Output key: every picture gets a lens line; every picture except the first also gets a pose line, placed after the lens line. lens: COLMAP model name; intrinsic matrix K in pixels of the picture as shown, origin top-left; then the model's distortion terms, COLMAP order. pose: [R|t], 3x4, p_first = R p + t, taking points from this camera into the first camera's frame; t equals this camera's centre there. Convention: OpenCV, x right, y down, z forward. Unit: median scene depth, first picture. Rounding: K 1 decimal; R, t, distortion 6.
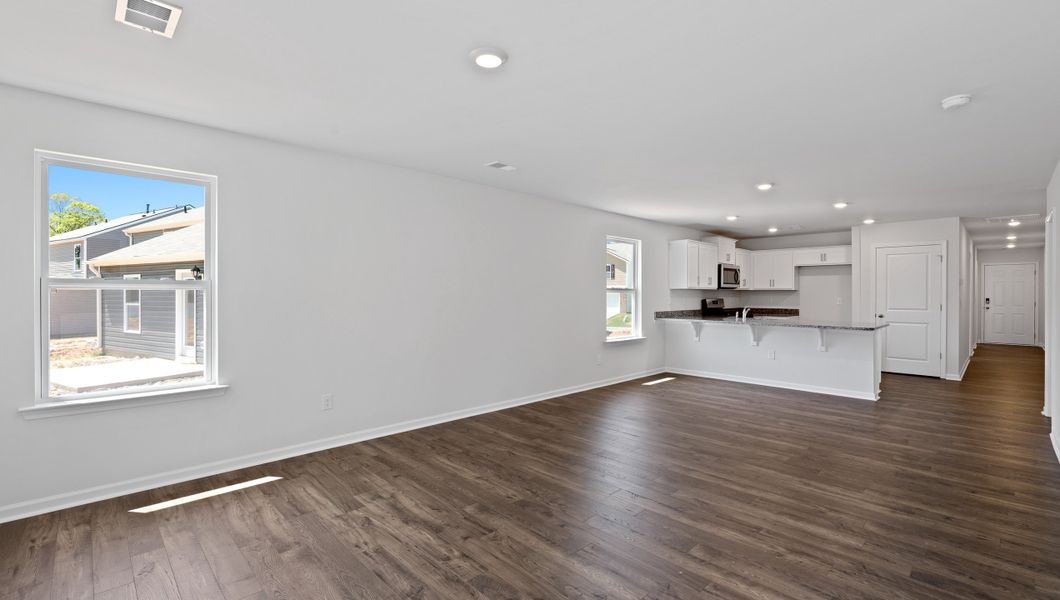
lens RADIAL K [[461.8, 0, 533.5], [0, 461.8, 296.3], [0, 0, 1]] dist [-0.002241, -0.000251]
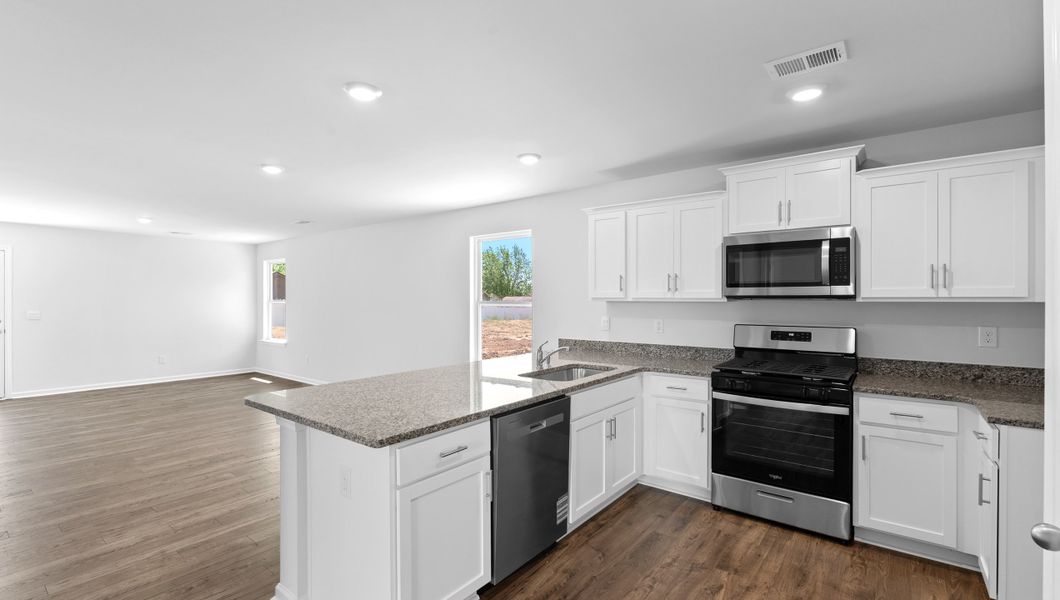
lens RADIAL K [[463.4, 0, 529.2], [0, 463.4, 303.3], [0, 0, 1]] dist [-0.004557, -0.000298]
pose [[0.129388, 0.003818, -0.991587, 0.904746], [-0.004841, 0.999983, 0.003219, -0.016357], [0.991582, 0.004383, 0.129405, 0.915115]]
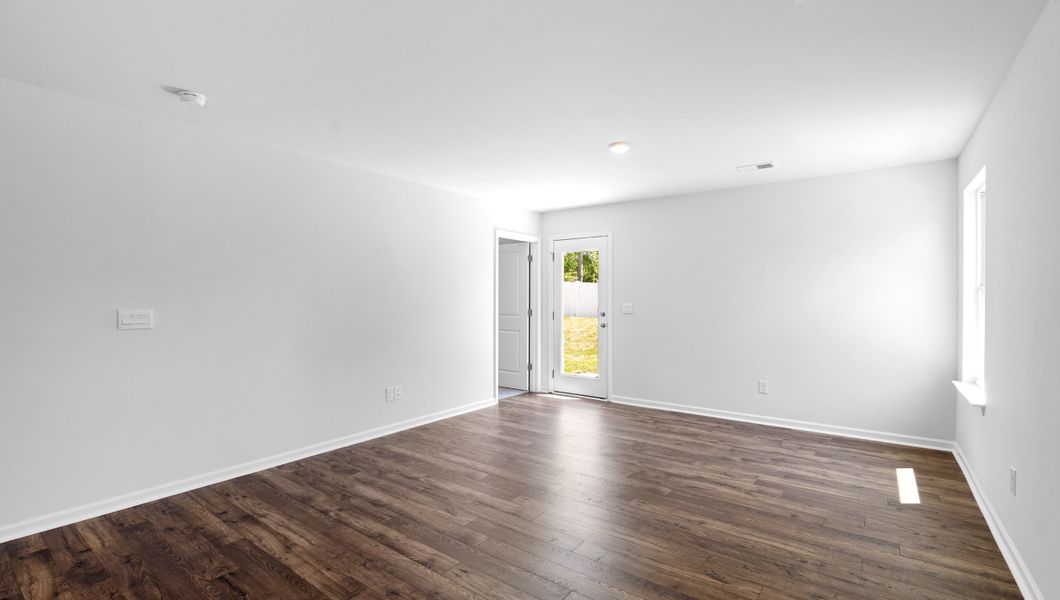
lens RADIAL K [[463.4, 0, 529.2], [0, 463.4, 303.3], [0, 0, 1]] dist [-0.004557, -0.000298]
pose [[-0.988803, -0.000806, -0.149227, 0.139519], [-0.003030, 0.999888, 0.014677, -0.003366], [0.149198, 0.014965, -0.988694, 0.799347]]
